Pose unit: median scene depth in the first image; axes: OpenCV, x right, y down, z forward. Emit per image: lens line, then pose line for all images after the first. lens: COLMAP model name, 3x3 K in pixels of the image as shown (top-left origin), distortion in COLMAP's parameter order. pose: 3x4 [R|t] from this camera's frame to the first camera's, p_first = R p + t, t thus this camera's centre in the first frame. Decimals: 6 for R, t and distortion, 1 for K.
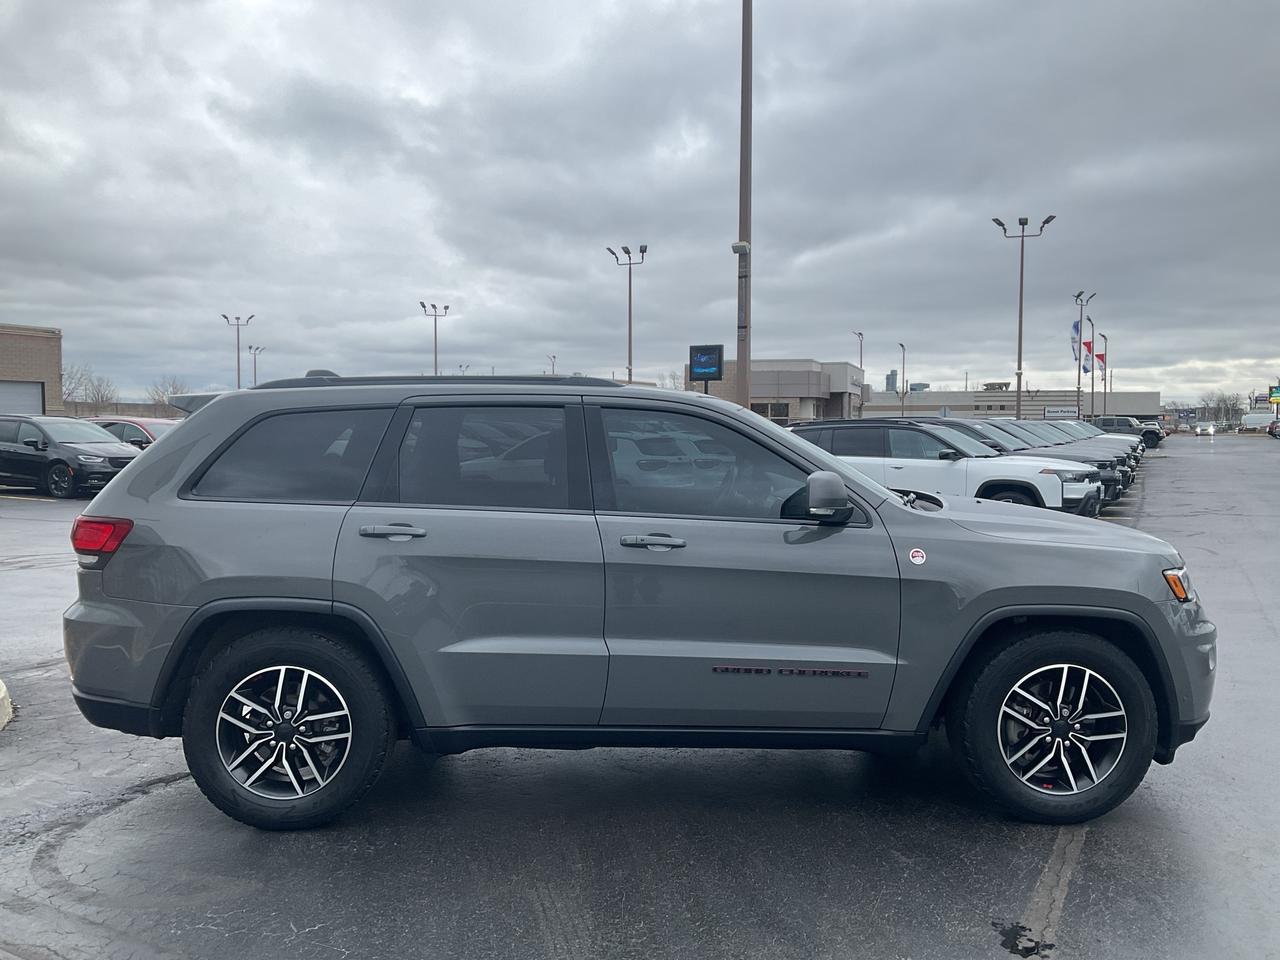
lens RADIAL K [[1070.4, 0, 635.0], [0, 1070.4, 463.9], [0, 0, 1]] dist [0.096189, -0.181644]
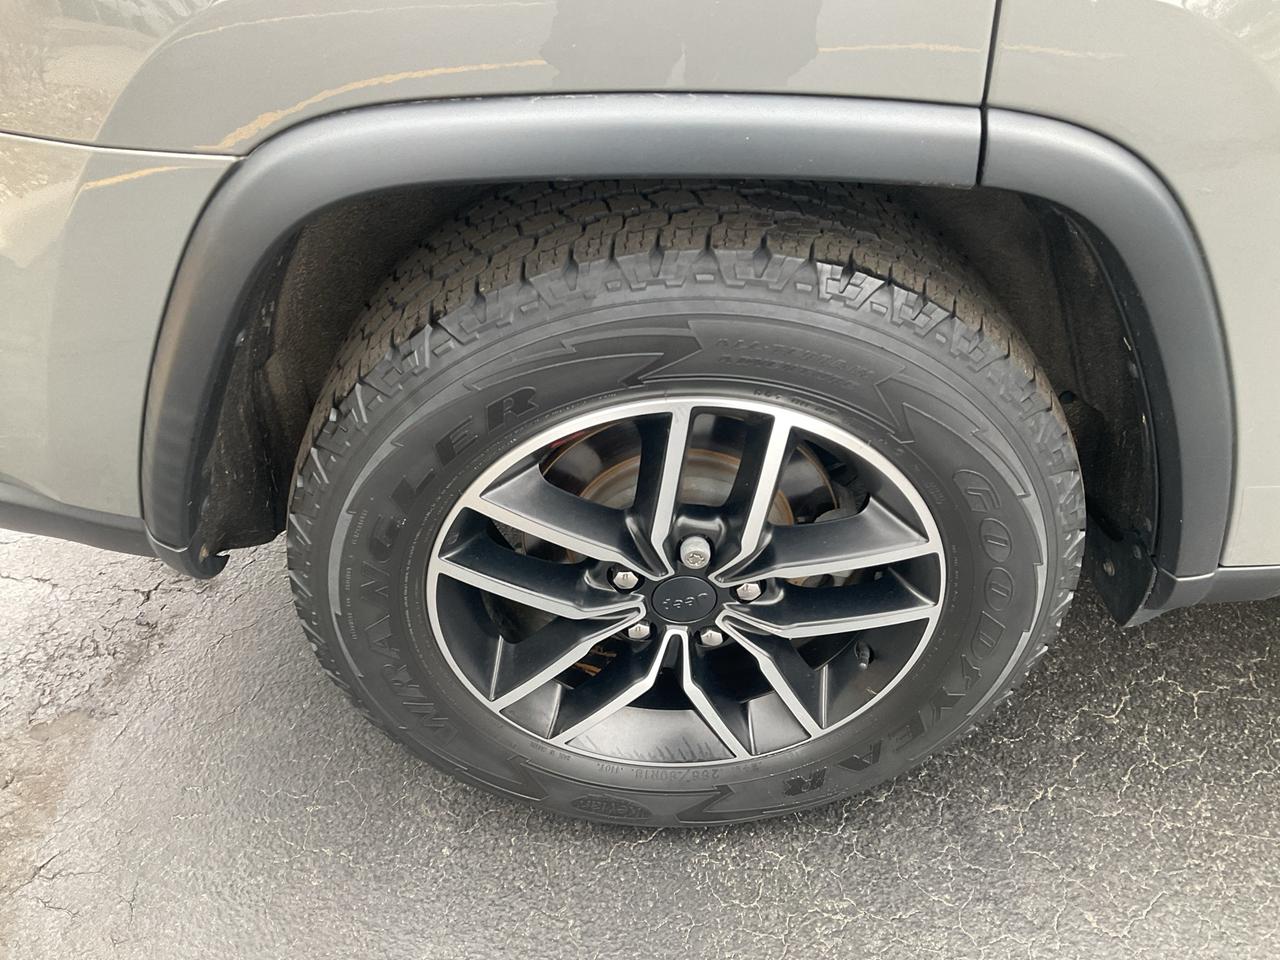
lens RADIAL K [[1042.6, 0, 651.3], [0, 1042.6, 480.8], [0, 0, 1]] dist [-0.001672, 0.006301]
pose [[0.999704, -0.024338, -0.000346, -0.319711], [0.019519, 0.793069, 0.608819, 0.066688], [-0.014543, -0.608645, 0.793309, 0.788264]]
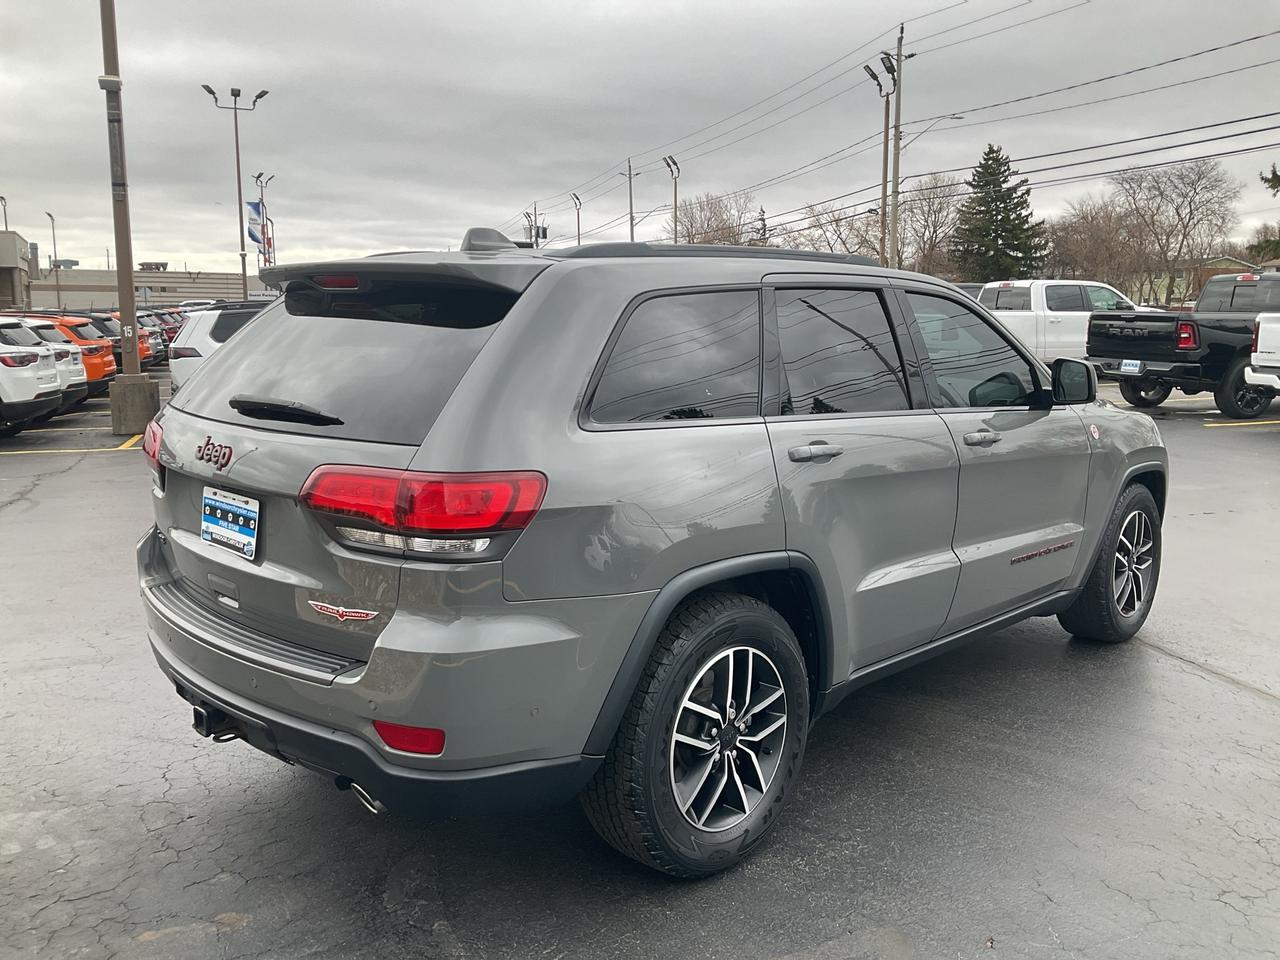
lens RADIAL K [[1070.4, 0, 635.0], [0, 1070.4, 463.9], [0, 0, 1]] dist [0.096189, -0.181644]
pose [[0.699744, -0.094633, 0.708098, -0.834404], [0.018681, 0.993272, 0.114285, -0.018802], [-0.714150, -0.066743, 0.696804, 0.532333]]
